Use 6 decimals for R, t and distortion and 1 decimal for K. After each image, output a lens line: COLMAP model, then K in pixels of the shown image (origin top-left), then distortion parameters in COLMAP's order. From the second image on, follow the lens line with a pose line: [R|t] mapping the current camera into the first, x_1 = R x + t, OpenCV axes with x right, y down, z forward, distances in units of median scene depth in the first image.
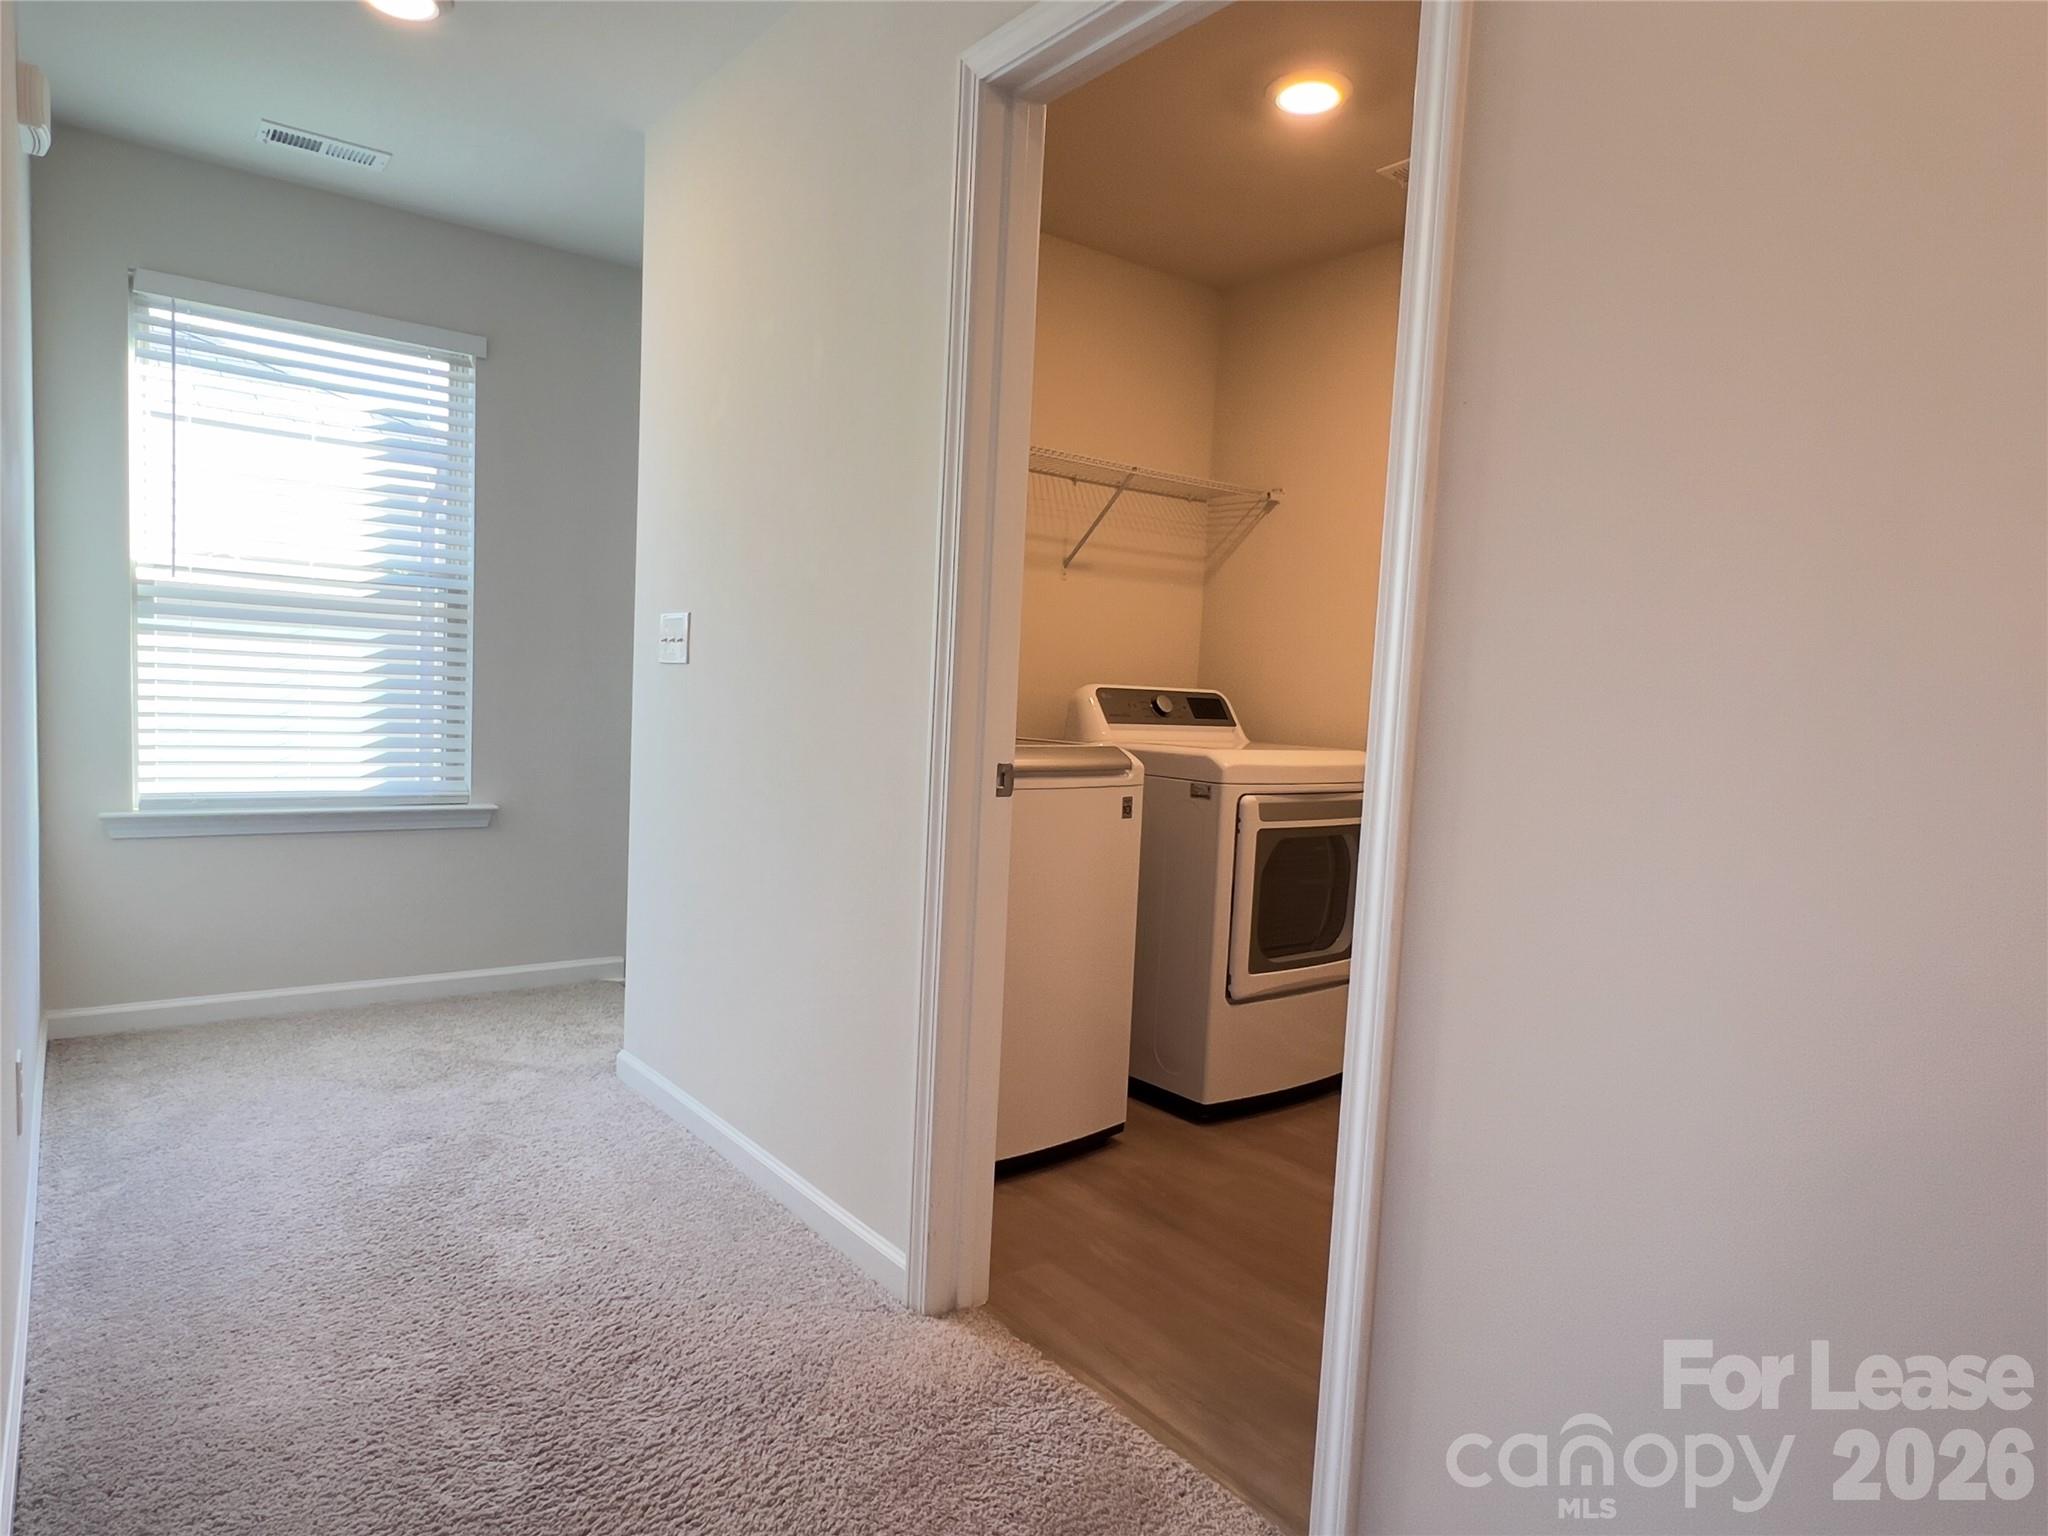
lens RADIAL K [[1206.9, 0, 1029.2], [0, 1206.9, 779.2], [0, 0, 1]] dist [0.008234, 0.001786]
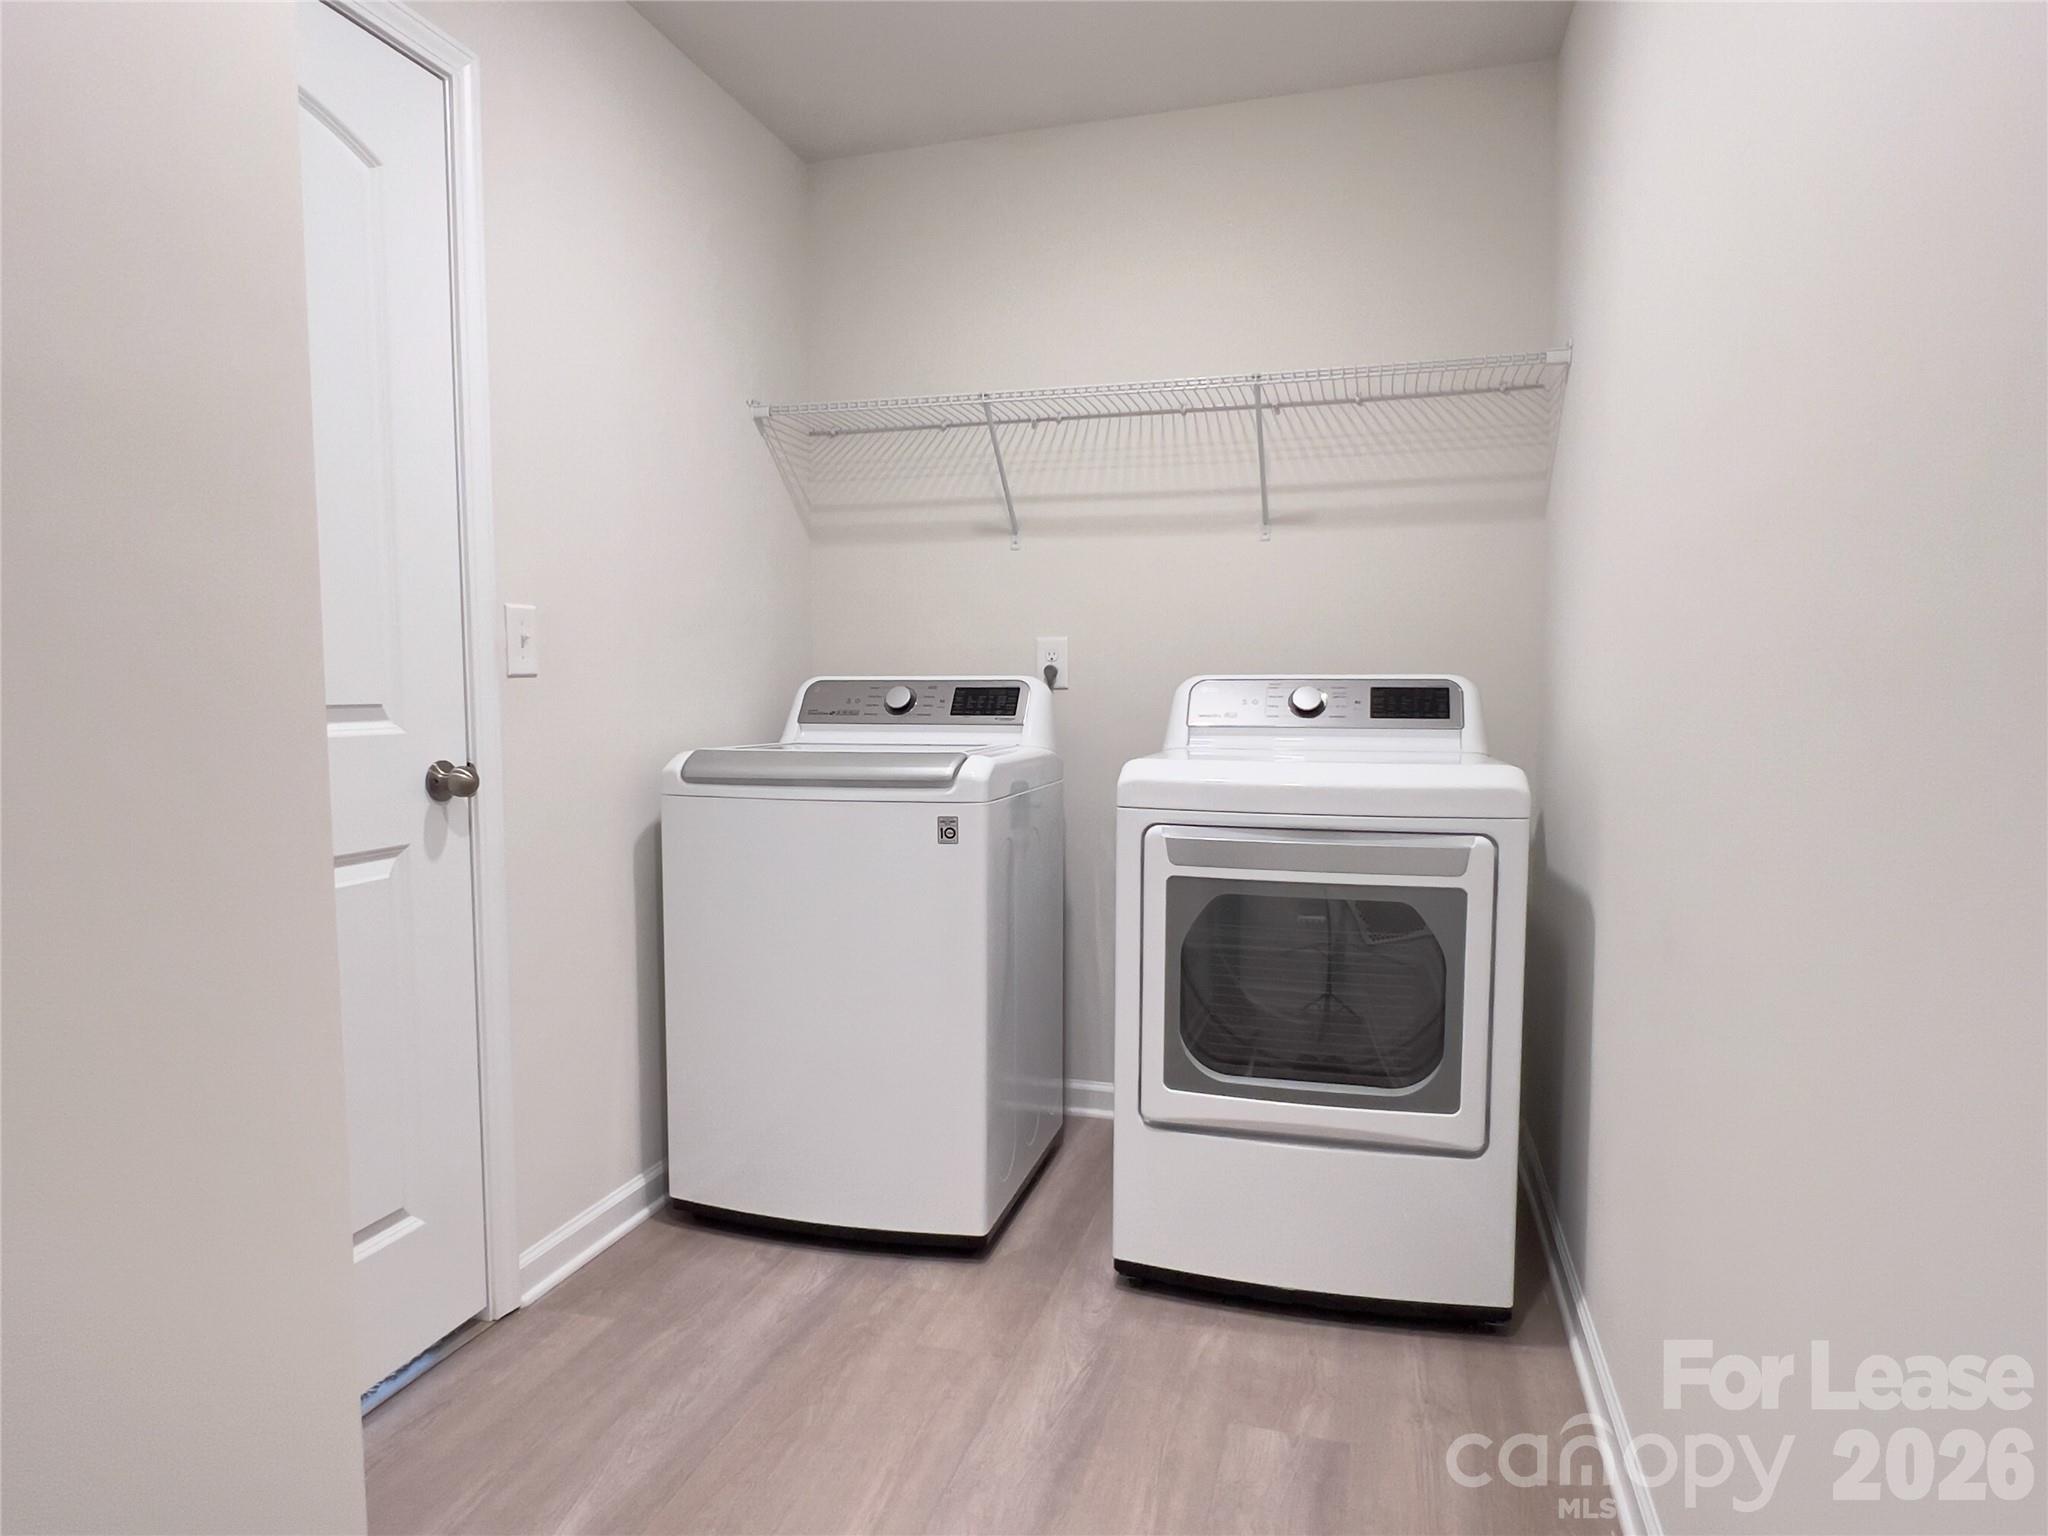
lens RADIAL K [[1206.9, 0, 1017.6], [0, 1206.9, 767.1], [0, 0, 1]] dist [0.008234, 0.001786]
pose [[0.591760, 0.011512, -0.806032, 0.686123], [-0.034622, 0.999338, -0.011145, -0.009625], [0.805370, 0.034501, 0.591767, 0.526464]]
